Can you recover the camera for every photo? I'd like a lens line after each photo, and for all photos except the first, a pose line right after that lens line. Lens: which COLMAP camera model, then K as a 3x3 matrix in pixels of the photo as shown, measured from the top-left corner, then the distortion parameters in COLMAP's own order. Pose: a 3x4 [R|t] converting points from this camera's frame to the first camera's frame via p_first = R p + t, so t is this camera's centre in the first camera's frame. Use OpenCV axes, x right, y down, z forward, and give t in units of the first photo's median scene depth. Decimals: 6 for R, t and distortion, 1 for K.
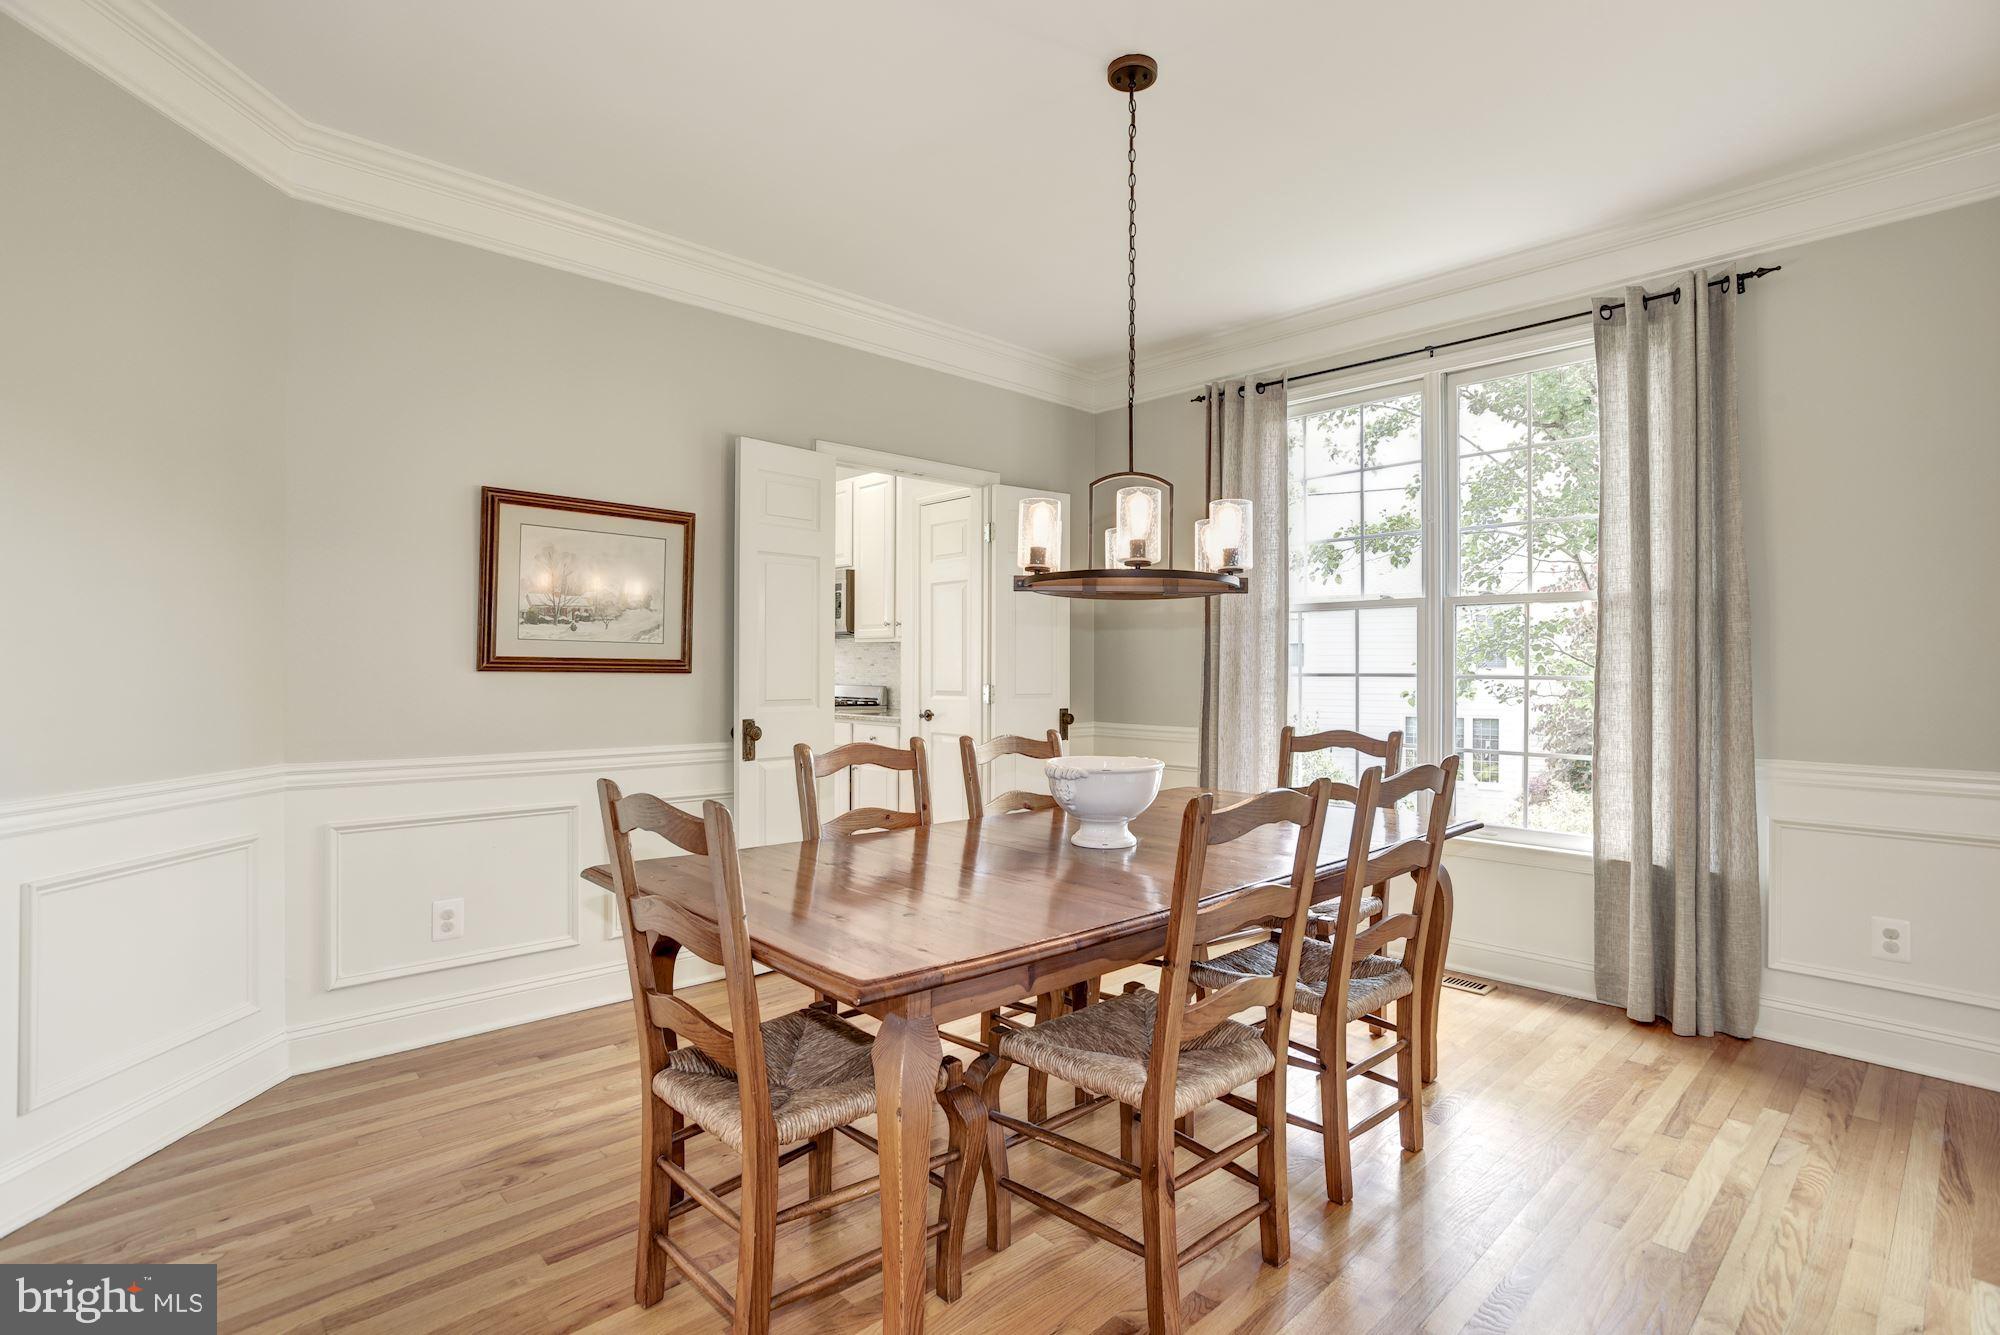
lens RADIAL K [[950.1, 0, 1001.0], [0, 950.1, 666.2], [0, 0, 1]] dist [-0.020991, 0.010241]
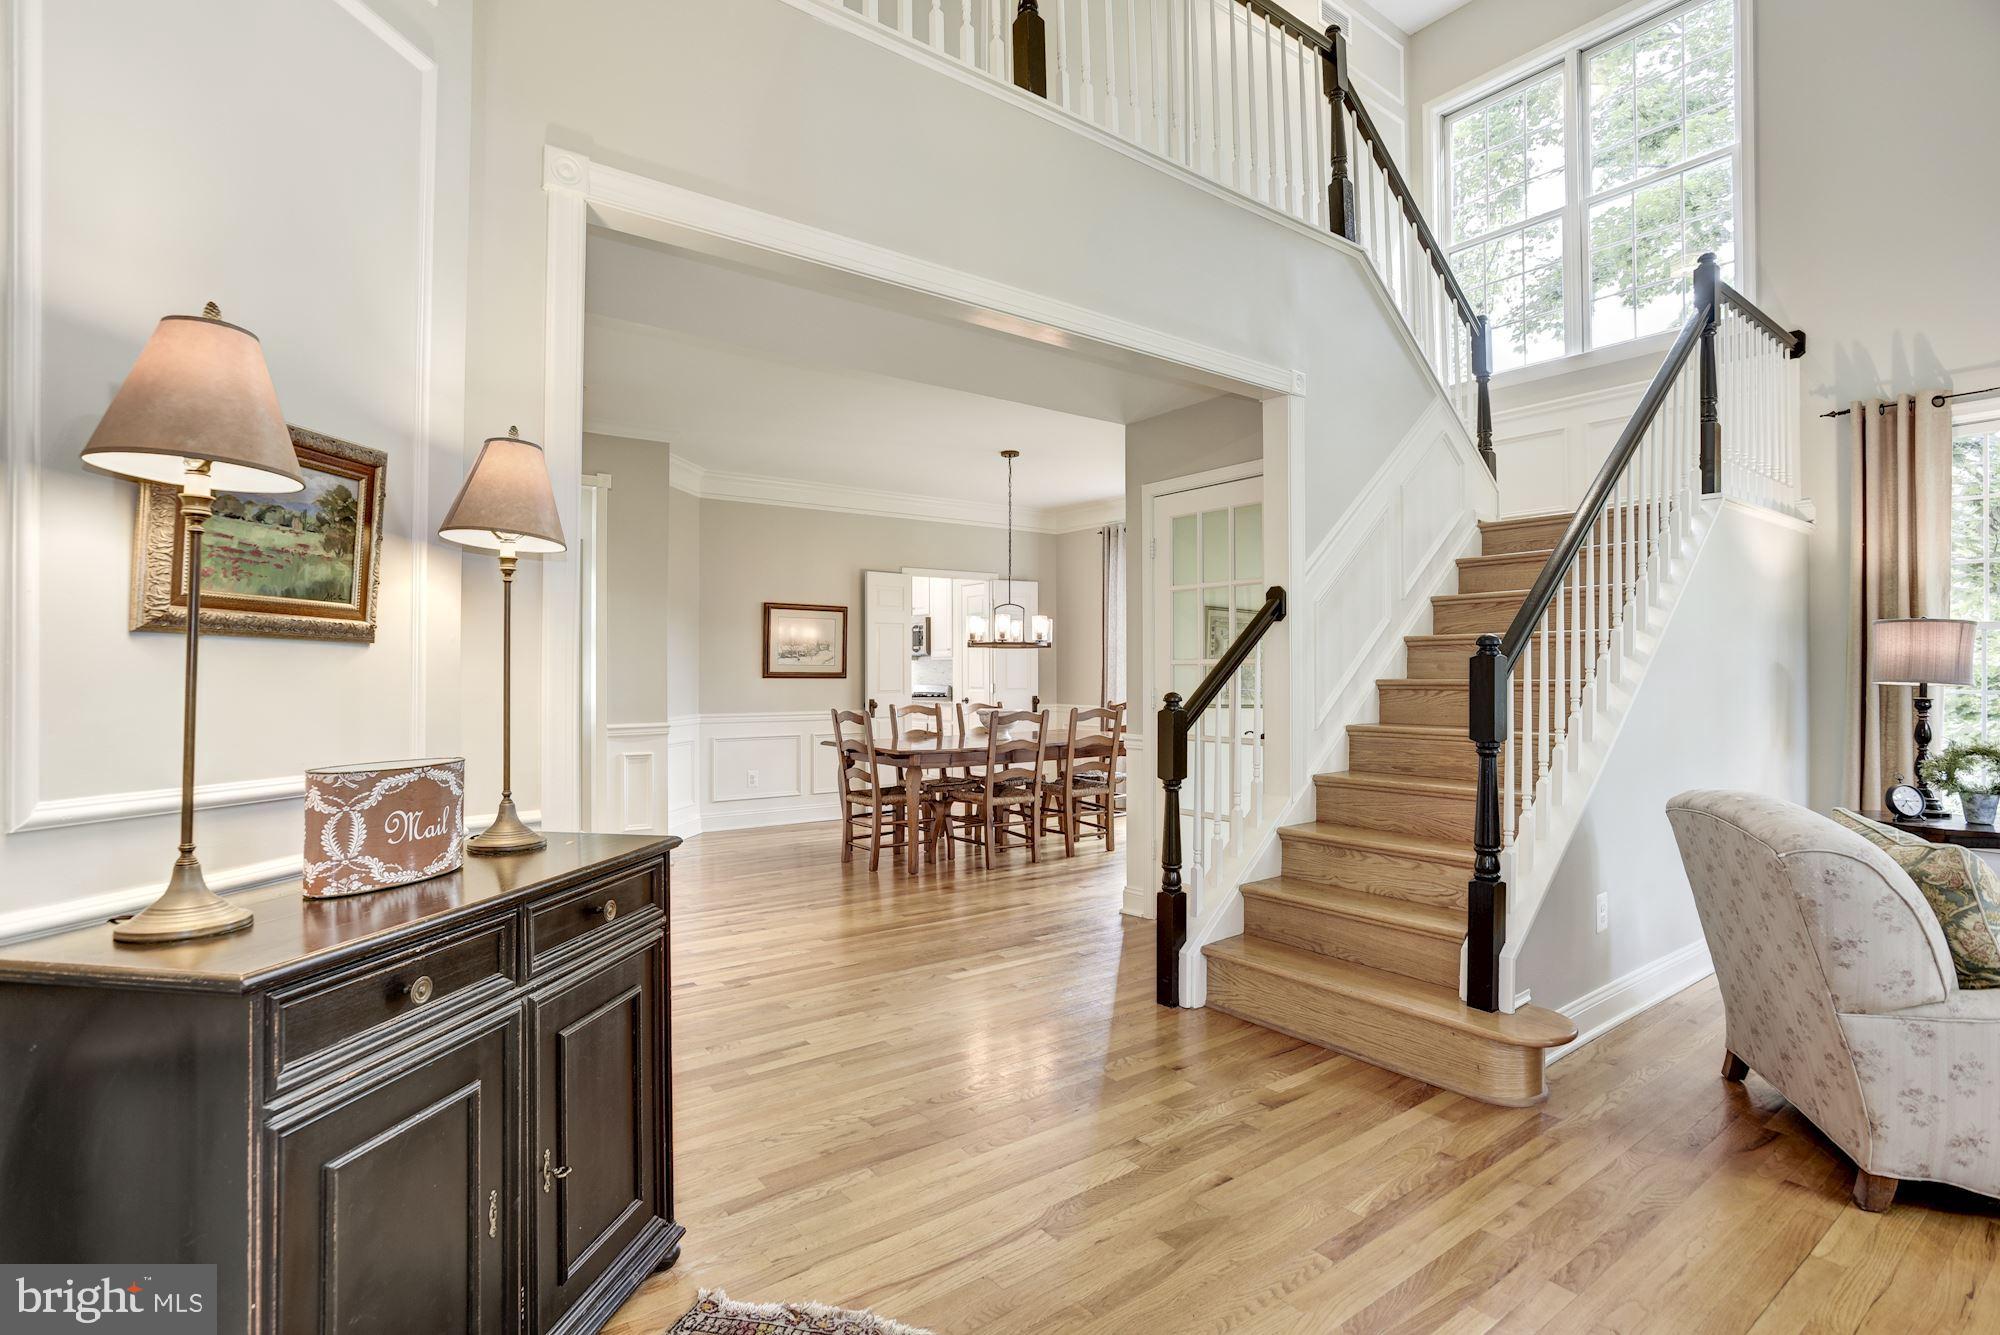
lens RADIAL K [[950.1, 0, 1002.4], [0, 950.1, 665.8], [0, 0, 1]] dist [-0.020991, 0.010241]
pose [[0.993174, -0.008045, -0.116362, 0.336165], [0.007519, 0.999959, -0.004957, -0.009608], [0.116398, 0.004048, 0.993194, -1.330312]]
